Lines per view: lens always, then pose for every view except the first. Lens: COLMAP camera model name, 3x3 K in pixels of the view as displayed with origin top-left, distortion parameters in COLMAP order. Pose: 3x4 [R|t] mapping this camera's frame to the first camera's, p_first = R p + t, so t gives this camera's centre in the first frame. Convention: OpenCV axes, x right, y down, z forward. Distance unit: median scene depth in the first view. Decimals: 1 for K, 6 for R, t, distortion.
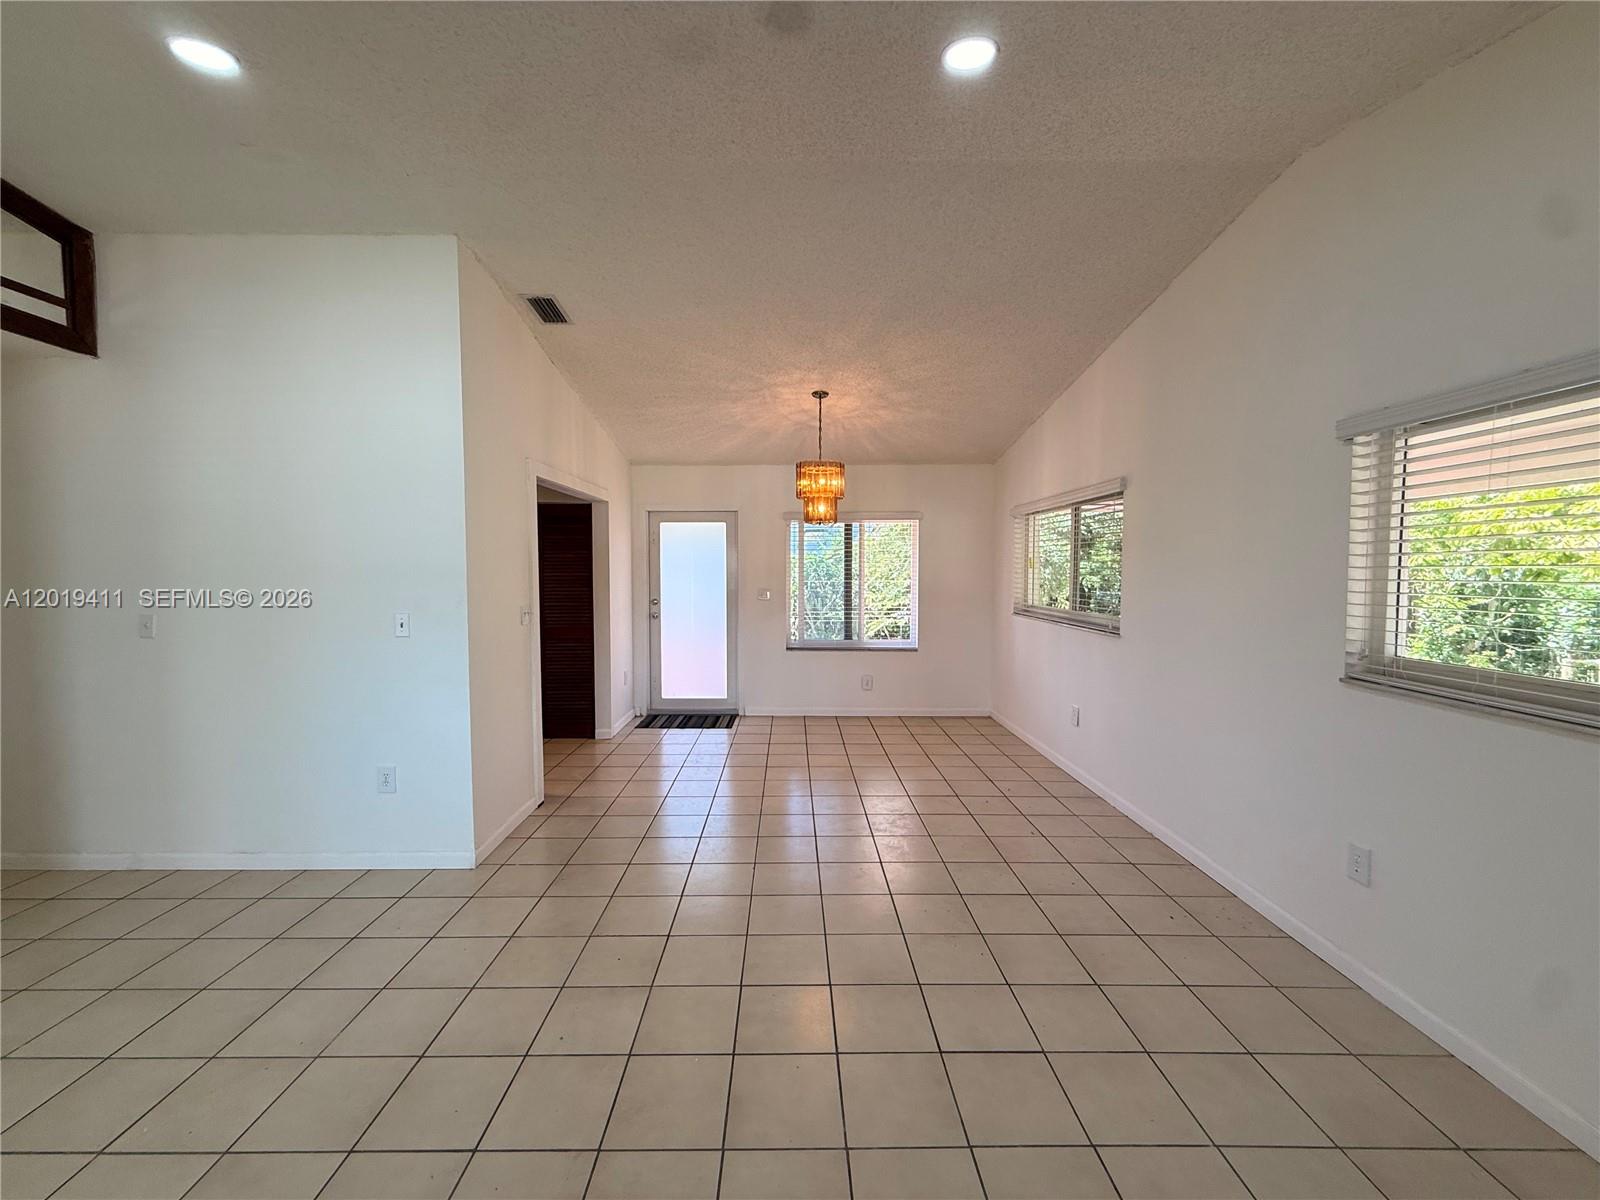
lens RADIAL K [[640.3, 0, 805.1], [0, 640.3, 595.6], [0, 0, 1]] dist [0.002095, 0.000061]
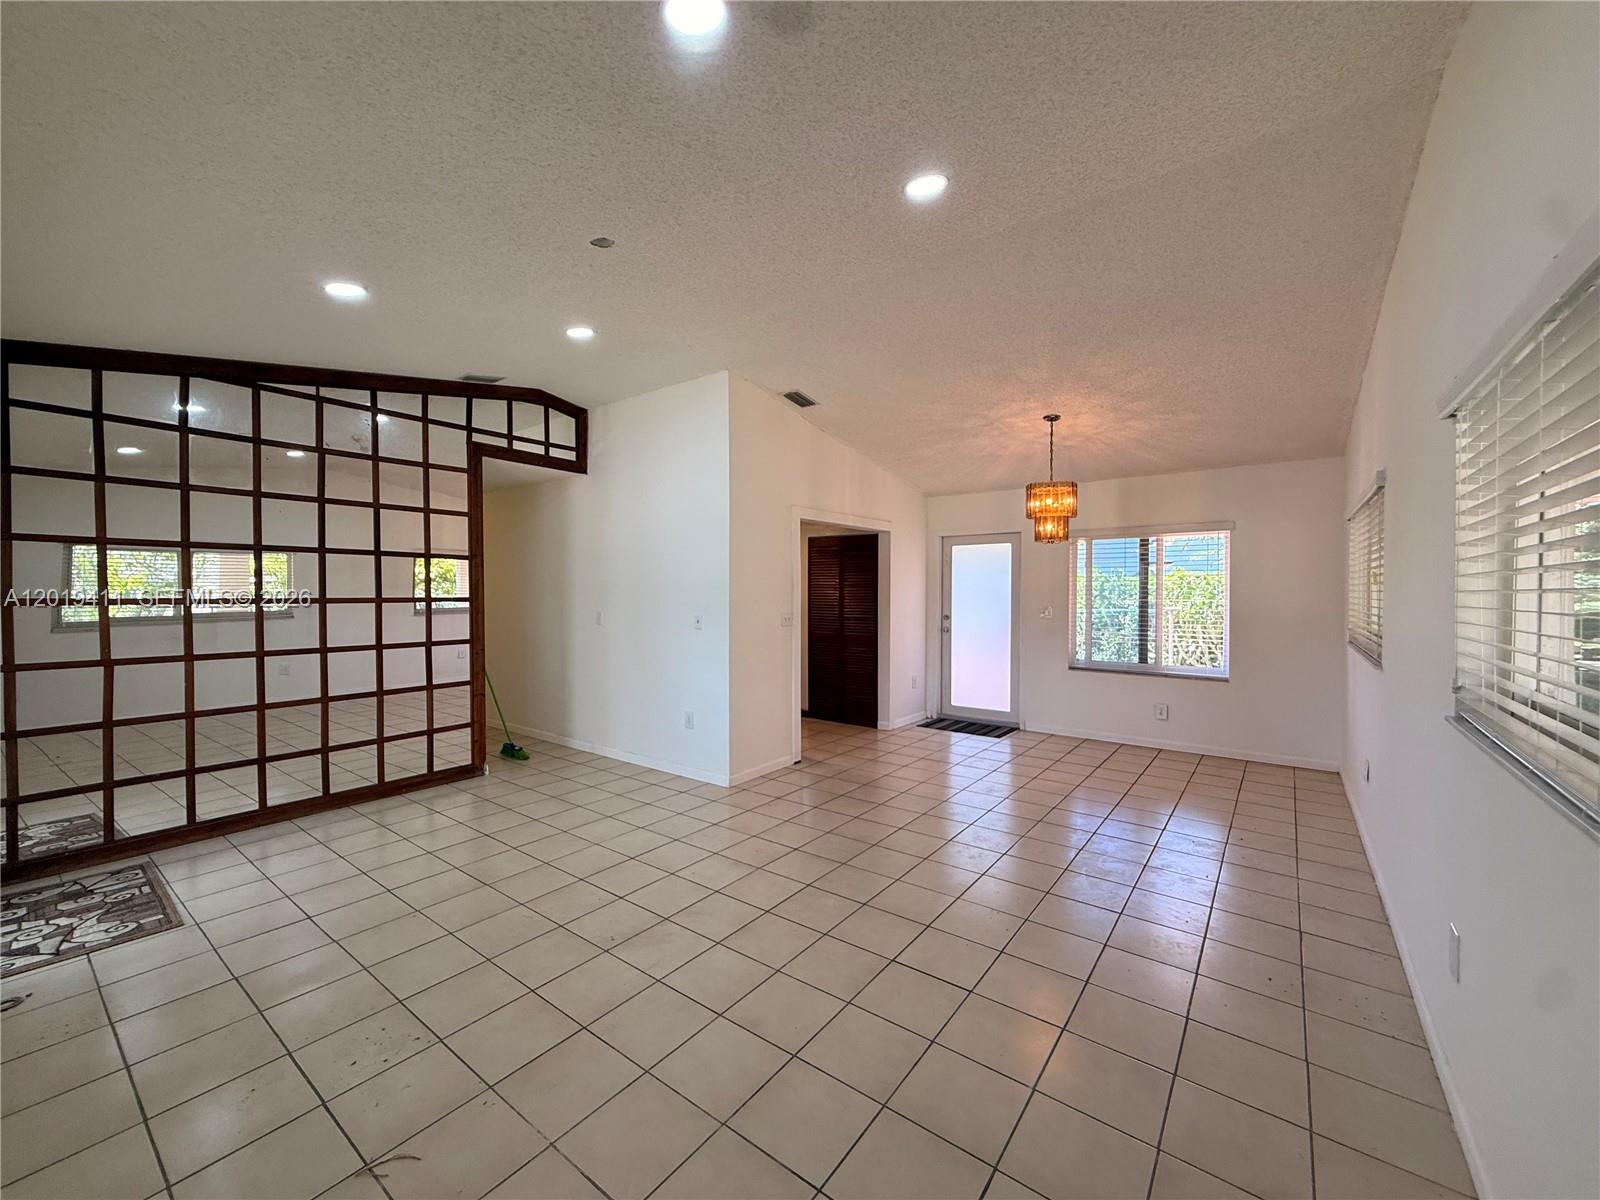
lens RADIAL K [[640.3, 0, 795.8], [0, 640.3, 594.5], [0, 0, 1]] dist [0.002095, 0.000061]
pose [[0.792253, 0.003385, -0.610184, 0.254656], [-0.024637, 0.999347, -0.026446, 0.006830], [0.609695, 0.035985, 0.791818, -0.047900]]
